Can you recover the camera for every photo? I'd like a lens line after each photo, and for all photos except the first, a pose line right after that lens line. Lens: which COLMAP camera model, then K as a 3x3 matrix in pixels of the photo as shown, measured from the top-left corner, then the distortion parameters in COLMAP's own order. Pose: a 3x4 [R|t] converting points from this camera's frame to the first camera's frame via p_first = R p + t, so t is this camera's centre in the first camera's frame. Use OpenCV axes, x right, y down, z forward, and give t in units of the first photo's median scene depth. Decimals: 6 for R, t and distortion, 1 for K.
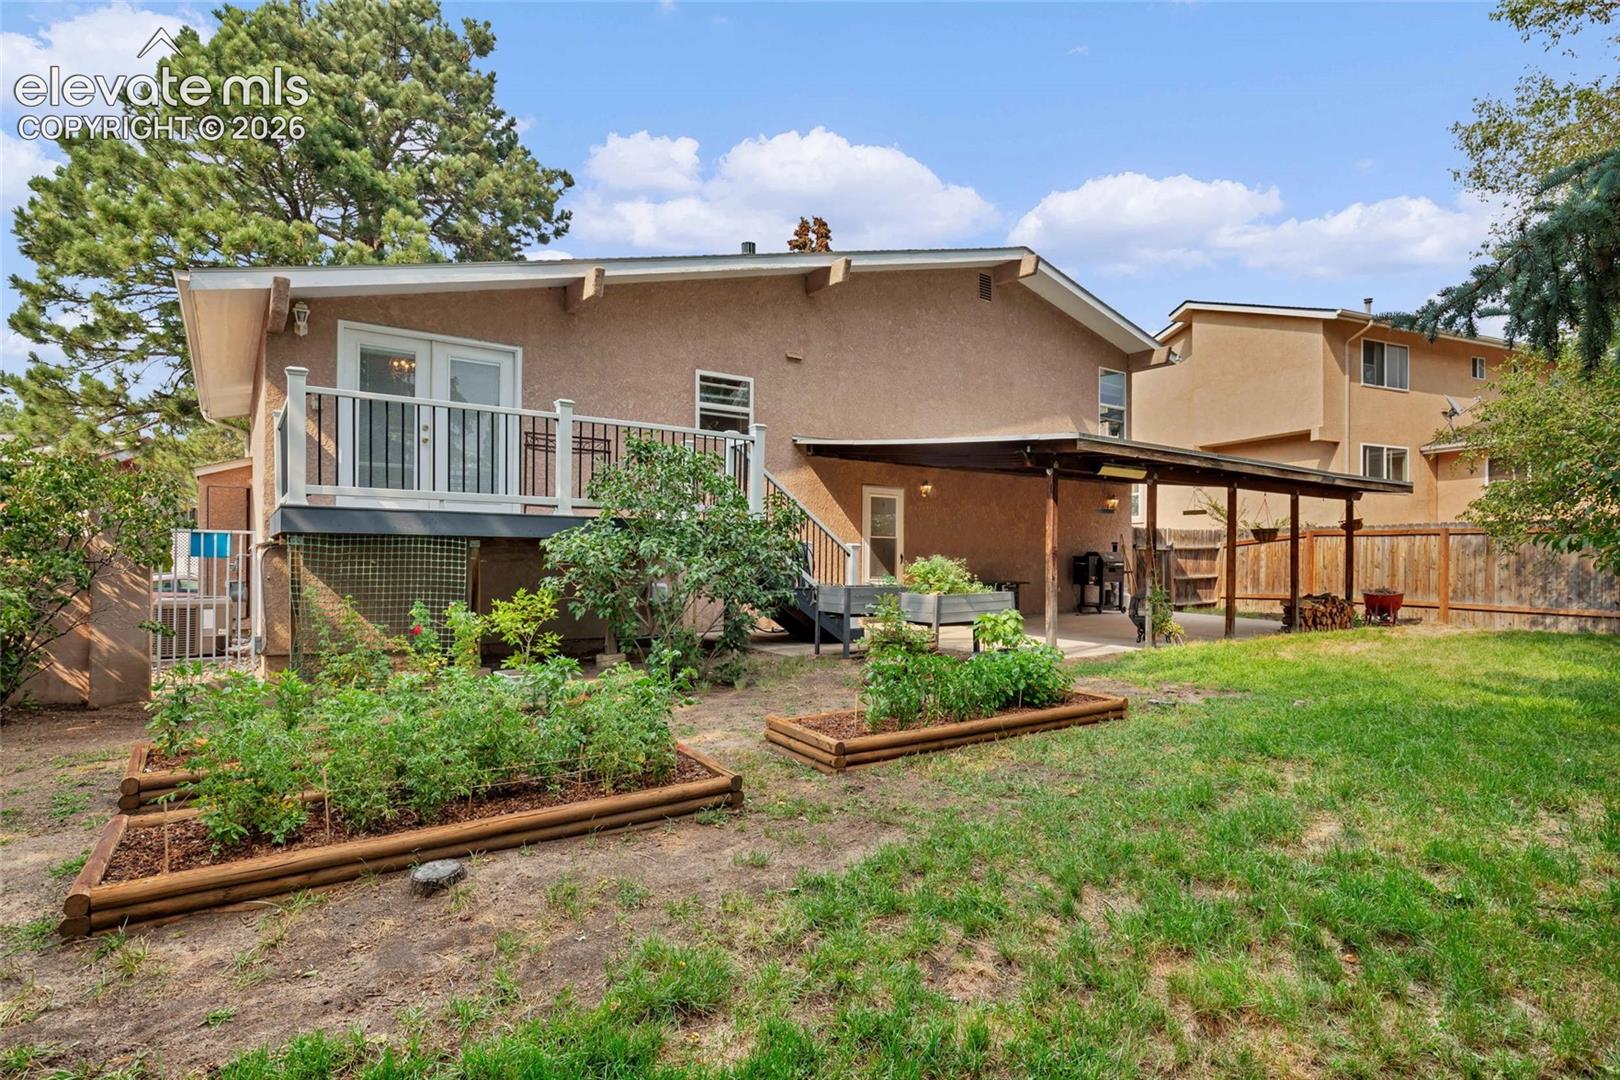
lens RADIAL K [[841.4, 0, 808.3], [0, 841.4, 545.0], [0, 0, 1]] dist [-0.003909, 0.000189]
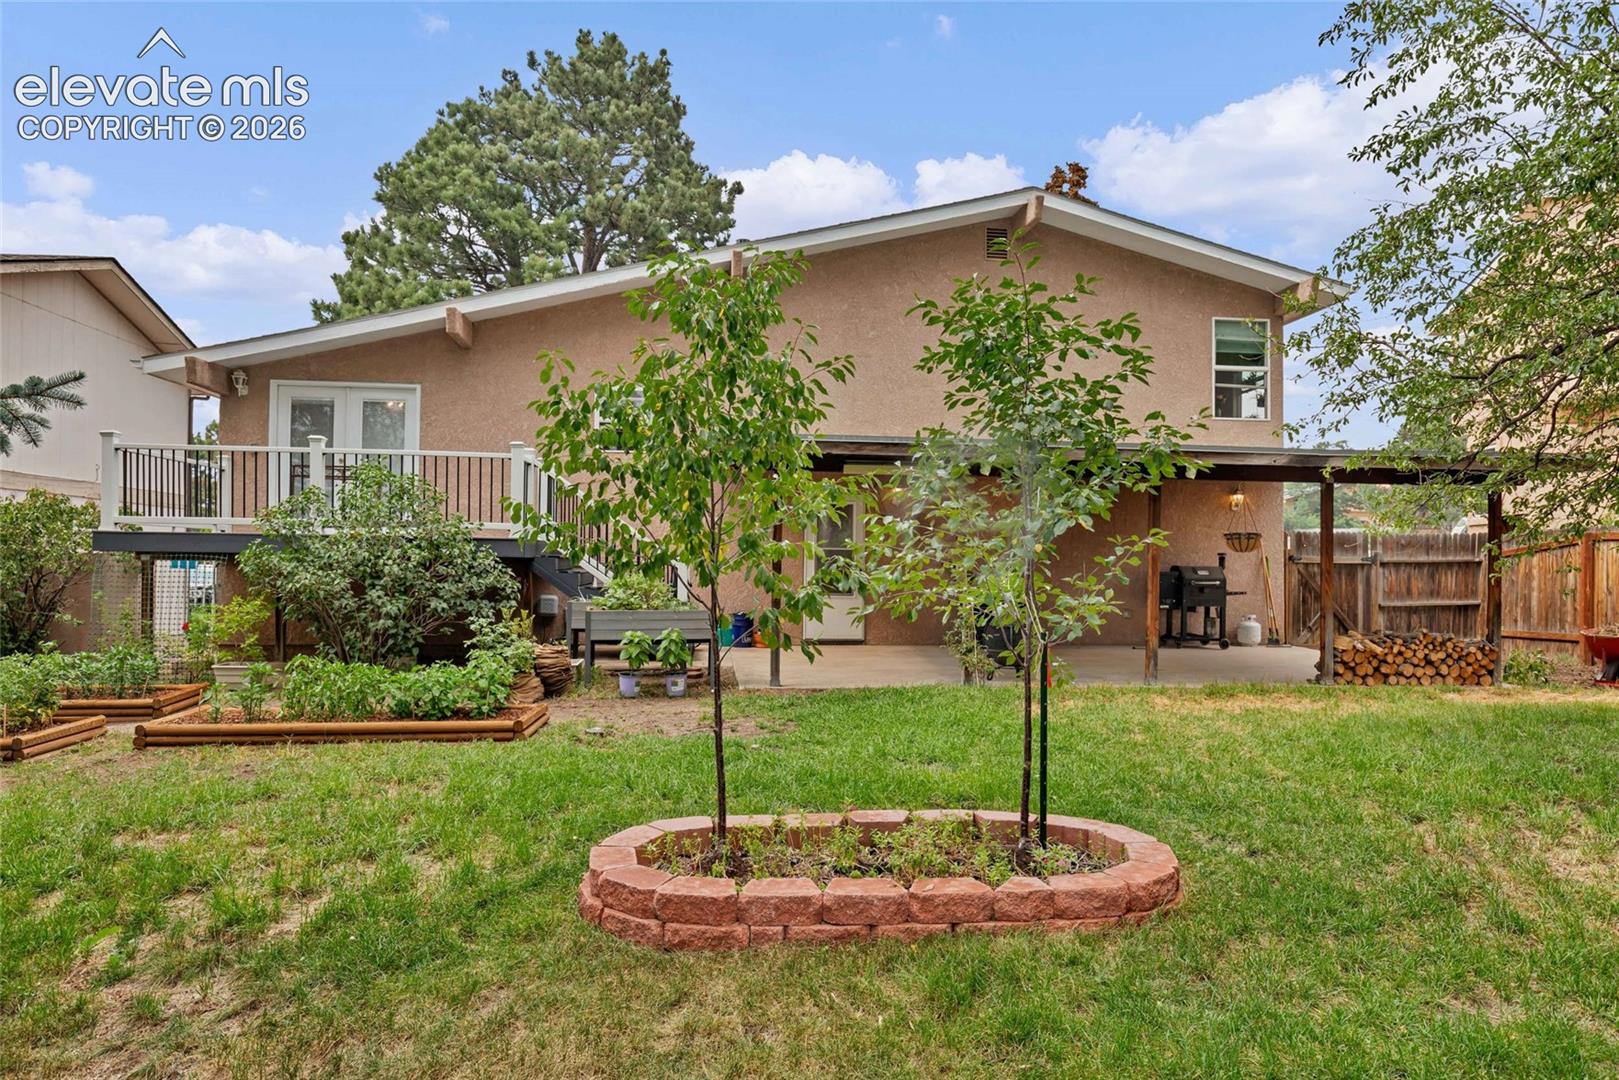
lens RADIAL K [[964.9, 0, 808.8], [0, 964.9, 548.5], [0, 0, 1]] dist [-0.002825, -0.000185]
pose [[0.868480, -0.006977, -0.495676, 0.478039], [0.002854, 0.999955, -0.009074, -0.000582], [0.495717, 0.006466, 0.868460, 0.084994]]
